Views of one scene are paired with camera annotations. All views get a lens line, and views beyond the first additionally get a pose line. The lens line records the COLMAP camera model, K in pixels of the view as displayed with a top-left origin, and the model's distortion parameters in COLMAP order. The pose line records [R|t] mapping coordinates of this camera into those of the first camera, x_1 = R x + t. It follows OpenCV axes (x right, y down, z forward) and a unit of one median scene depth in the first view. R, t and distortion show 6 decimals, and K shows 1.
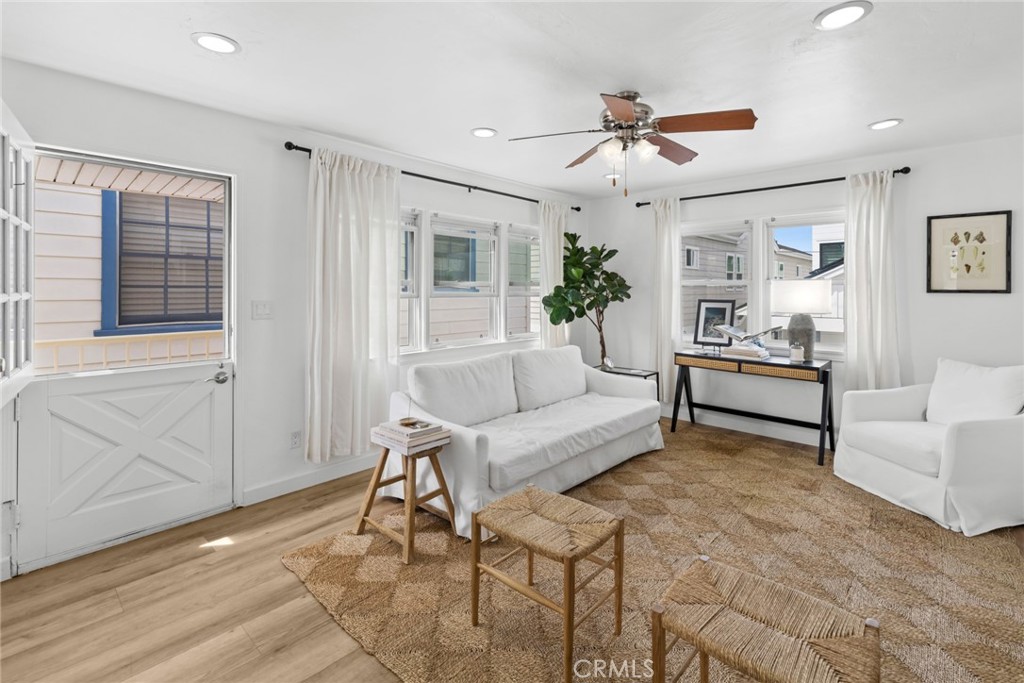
lens RADIAL K [[469.6, 0, 513.0], [0, 469.6, 289.9], [0, 0, 1]] dist [0.000734, 0.000663]
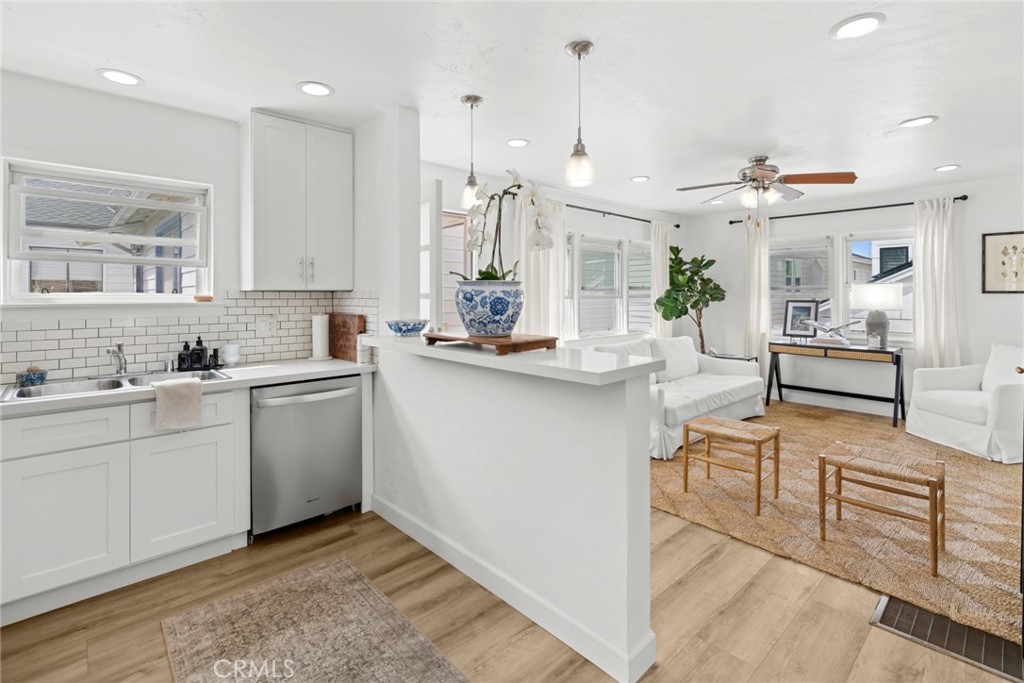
lens RADIAL K [[478.5, 0, 508.9], [0, 478.5, 294.8], [0, 0, 1]] dist [0.001349, -0.000763]
pose [[0.997413, -0.003289, -0.071808, -0.254551], [0.003226, 0.999994, -0.000990, 0.006036], [0.071810, 0.000756, 0.997418, -0.321682]]
